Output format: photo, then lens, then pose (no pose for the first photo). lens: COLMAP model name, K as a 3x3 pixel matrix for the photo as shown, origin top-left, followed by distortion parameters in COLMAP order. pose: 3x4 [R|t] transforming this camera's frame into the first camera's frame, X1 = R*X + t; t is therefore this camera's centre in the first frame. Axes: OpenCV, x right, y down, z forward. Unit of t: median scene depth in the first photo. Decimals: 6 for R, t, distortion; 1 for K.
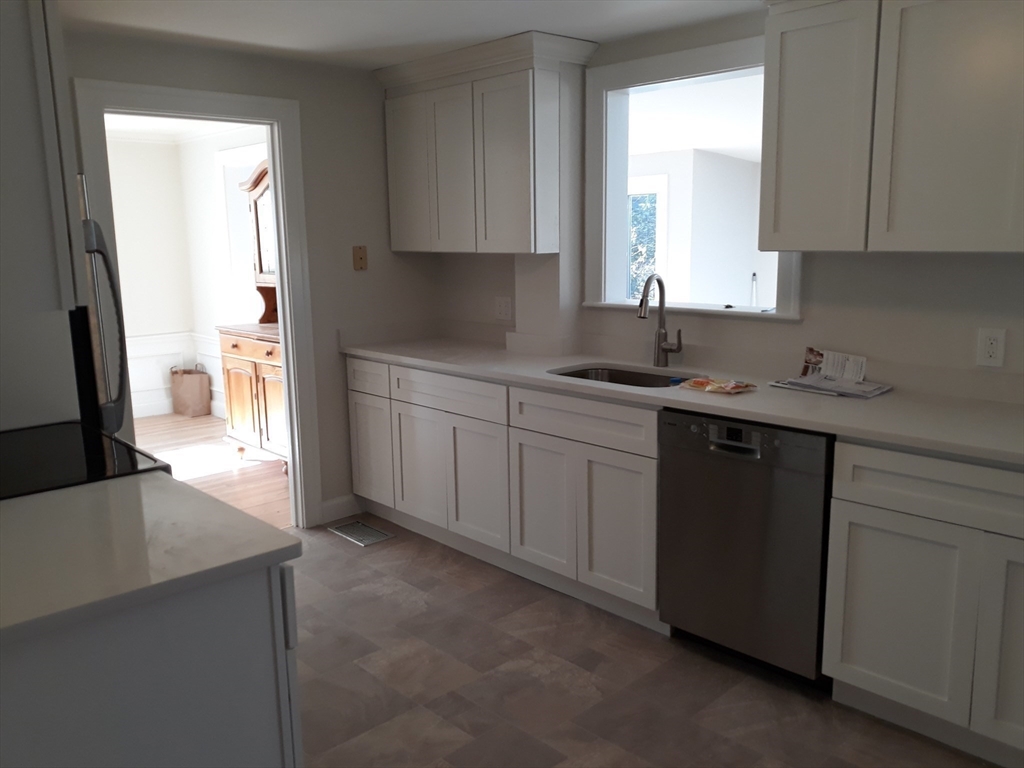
lens RADIAL K [[854.8, 0, 508.4], [0, 854.8, 379.6], [0, 0, 1]] dist [0.059275, -0.112662]
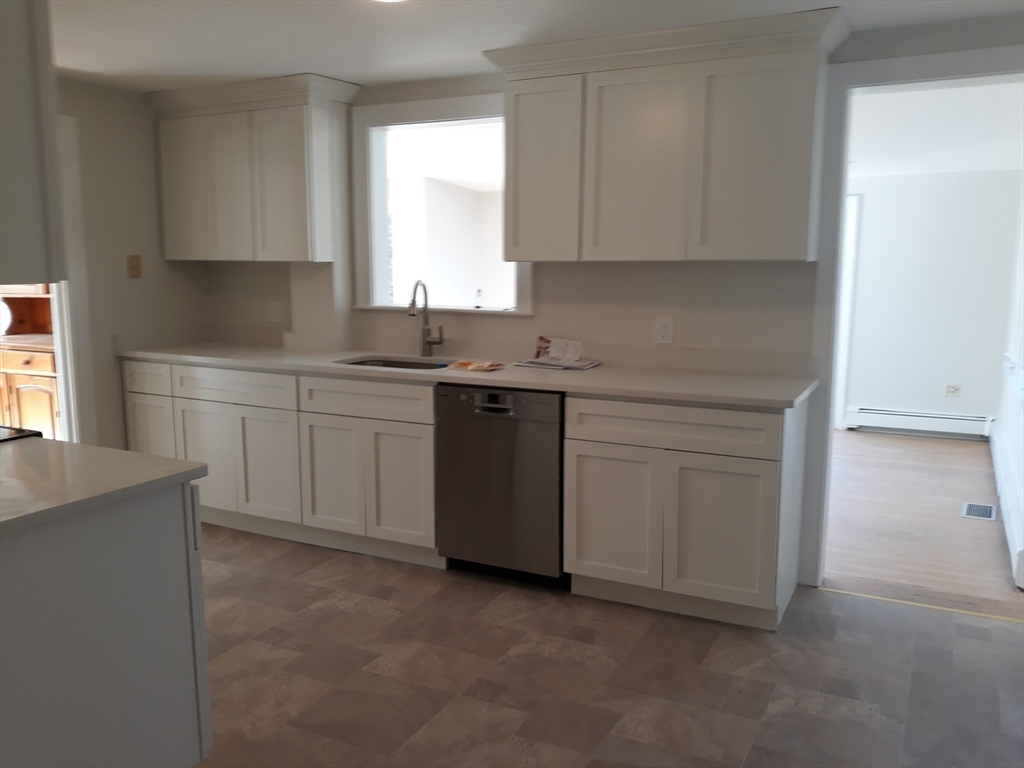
lens RADIAL K [[854.8, 0, 511.8], [0, 854.8, 384.7], [0, 0, 1]] dist [0.059275, -0.112662]
pose [[0.945569, -0.035470, 0.323482, -0.106979], [0.042153, 0.999018, -0.013674, 0.049929], [-0.322679, 0.026566, 0.946136, -0.197393]]
